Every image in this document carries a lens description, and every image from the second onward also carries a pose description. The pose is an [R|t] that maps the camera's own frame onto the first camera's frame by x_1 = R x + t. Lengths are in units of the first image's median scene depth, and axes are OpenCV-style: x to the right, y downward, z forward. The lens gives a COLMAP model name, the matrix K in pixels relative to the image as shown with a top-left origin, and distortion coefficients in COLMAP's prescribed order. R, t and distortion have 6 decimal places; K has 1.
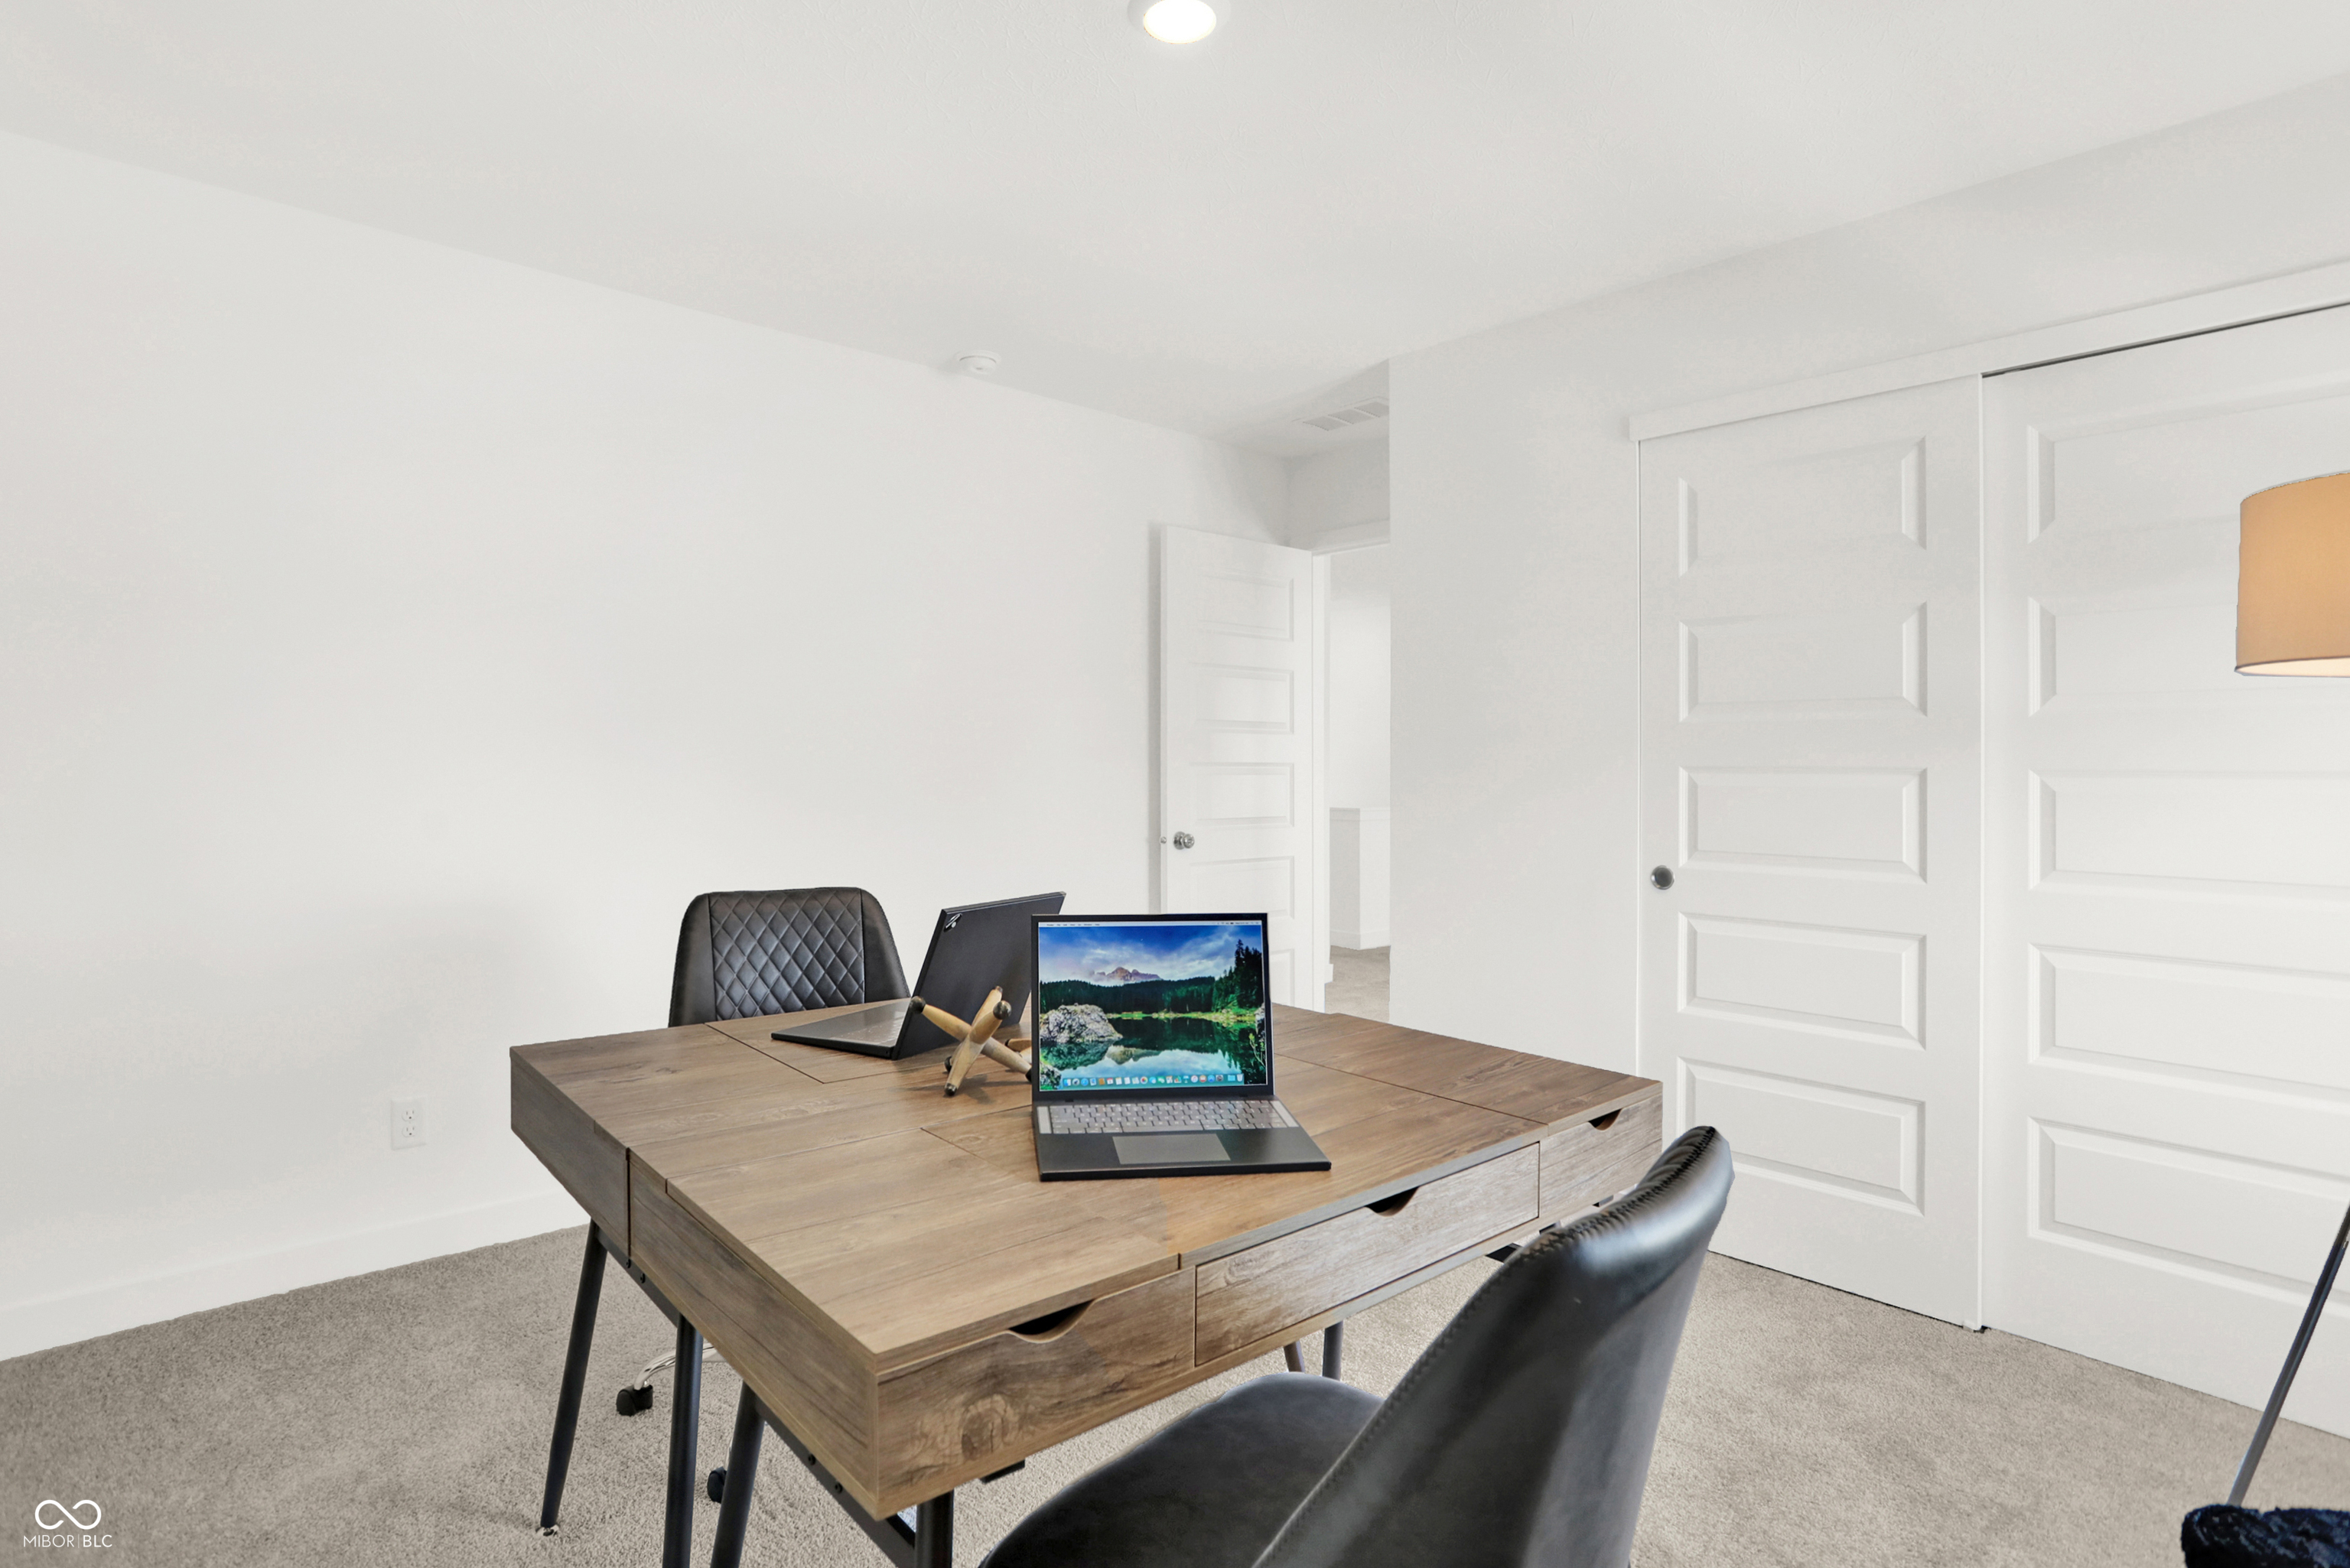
lens RADIAL K [[1198.1, 0, 1169.4], [0, 1198.1, 775.0], [0, 0, 1]] dist [-0.061278, 0.026082]
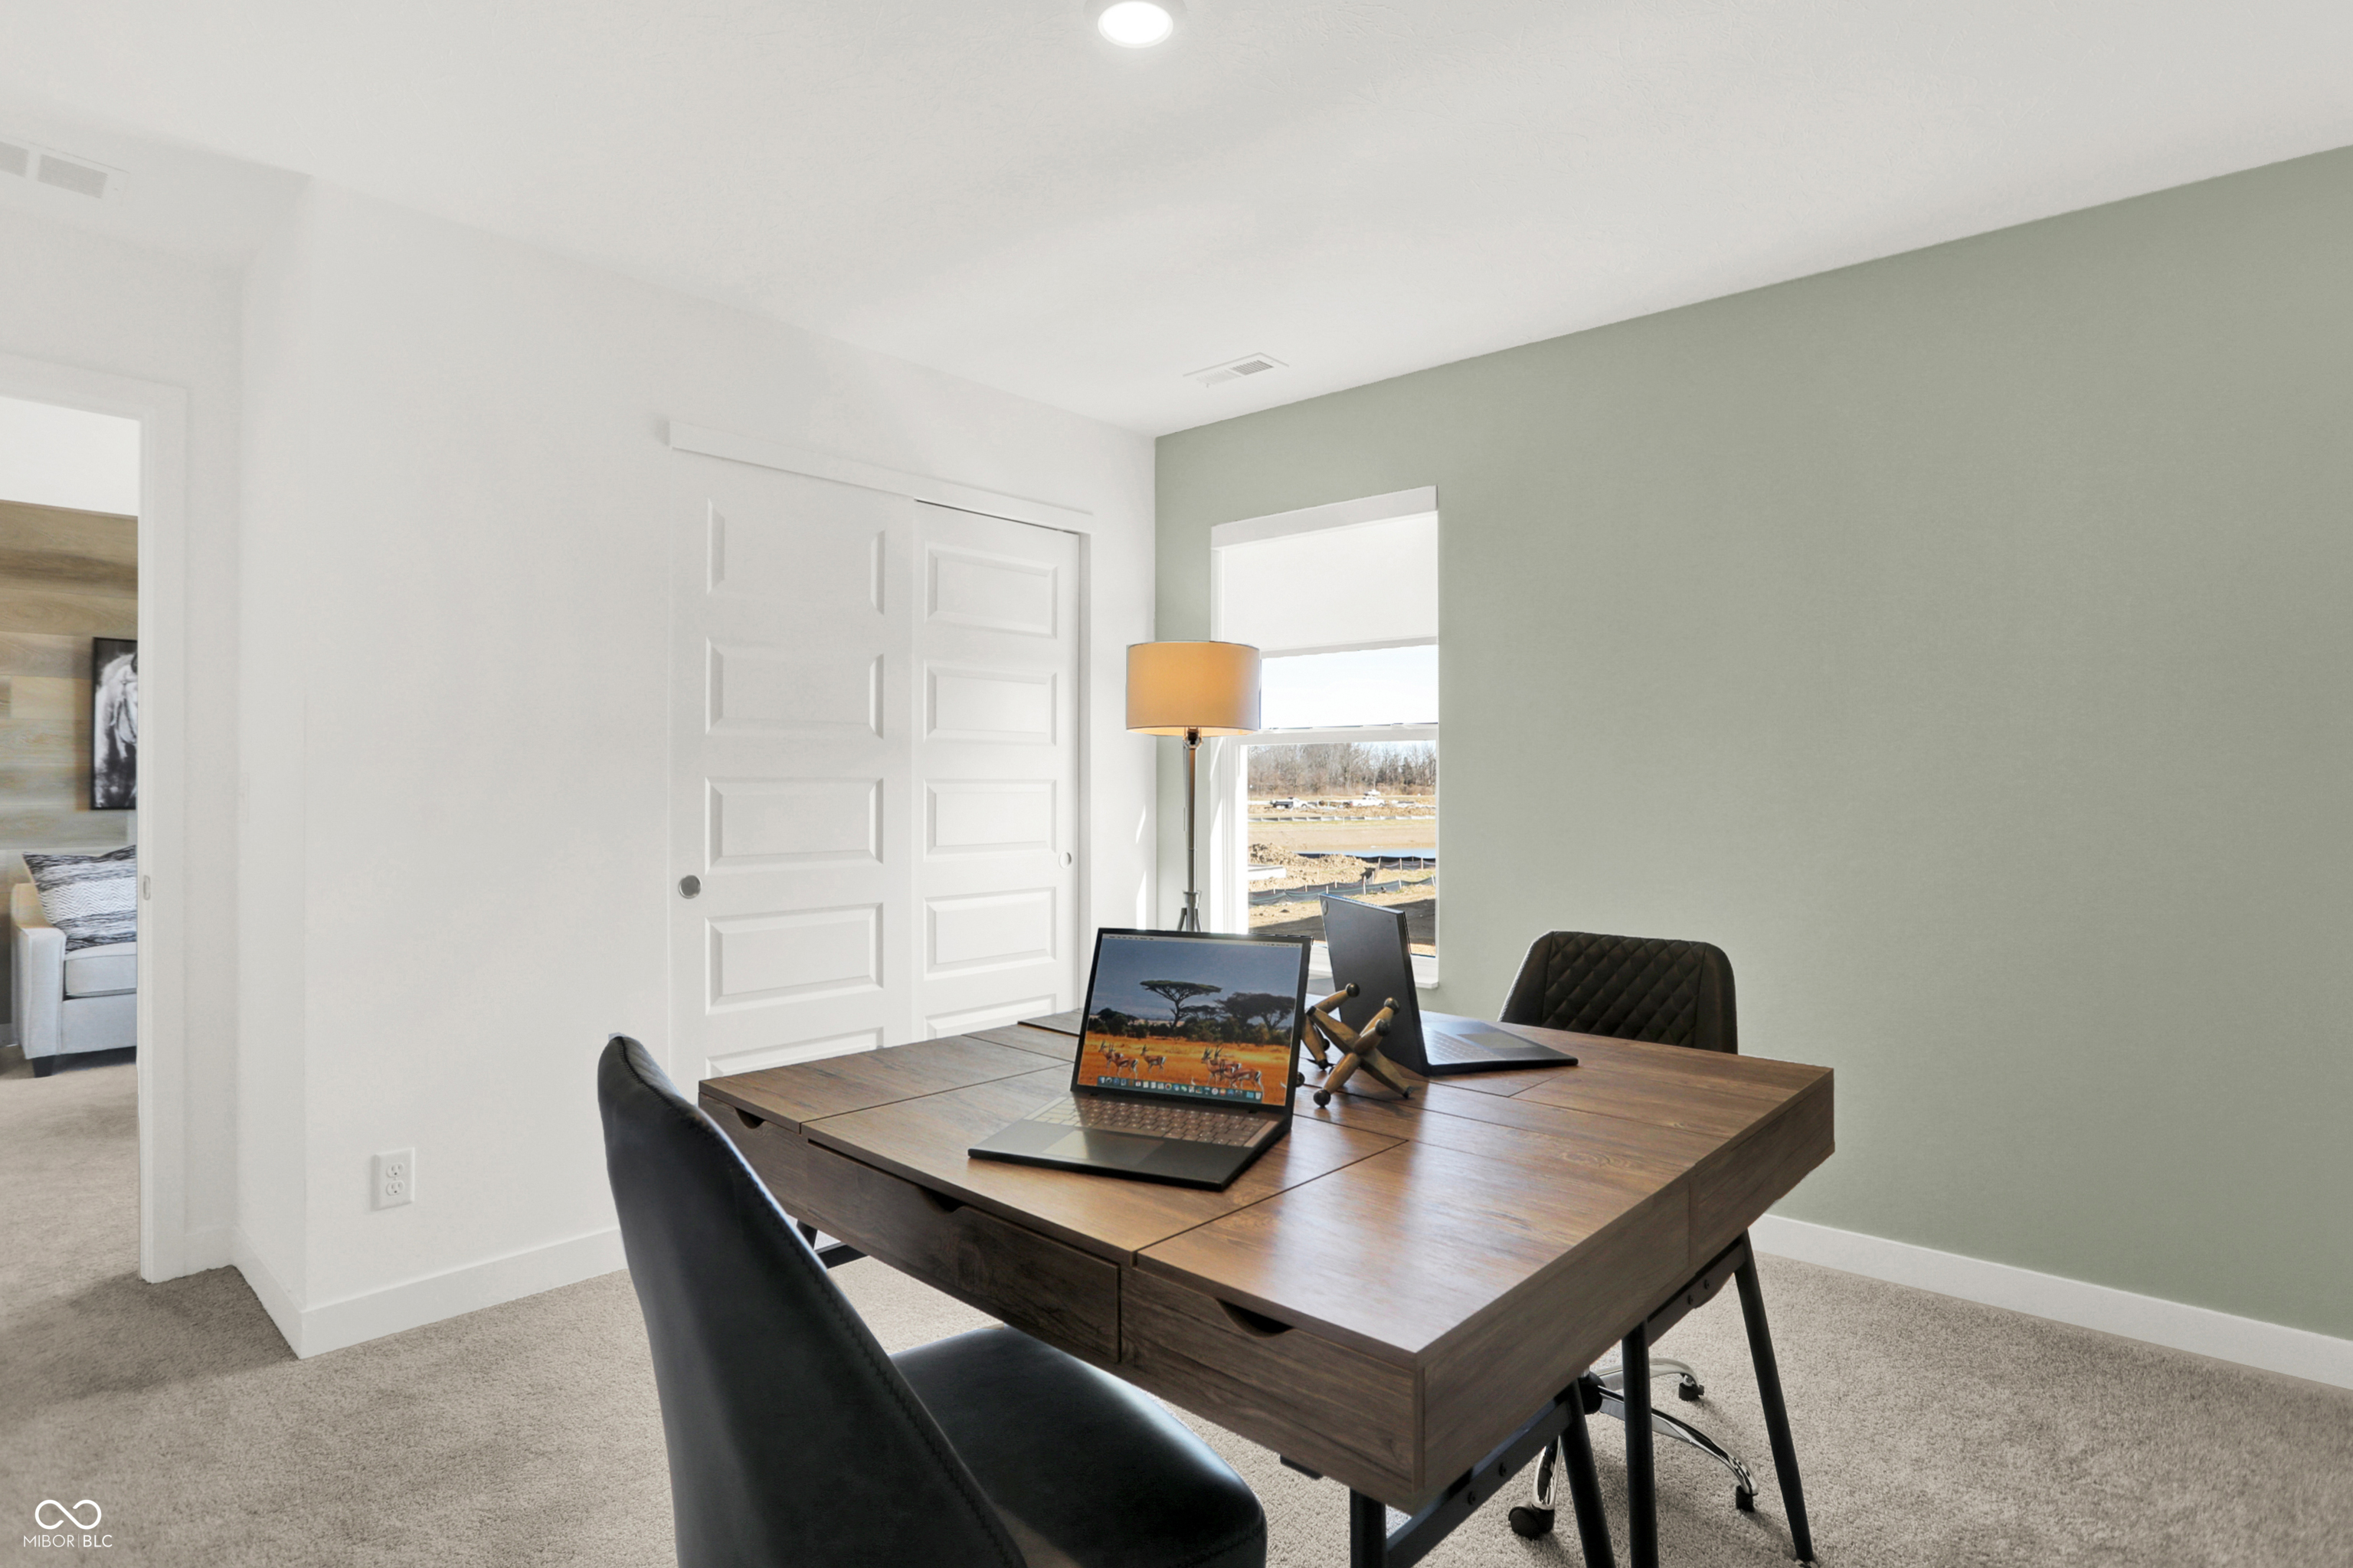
lens RADIAL K [[1199.8, 0, 1170.9], [0, 1199.8, 775.0], [0, 0, 1]] dist [-0.061278, 0.026082]
pose [[-0.131062, -0.000575, 0.991374, -0.744827], [0.005310, 0.999985, 0.001282, -0.009717], [-0.991360, 0.005432, -0.131057, 0.839256]]
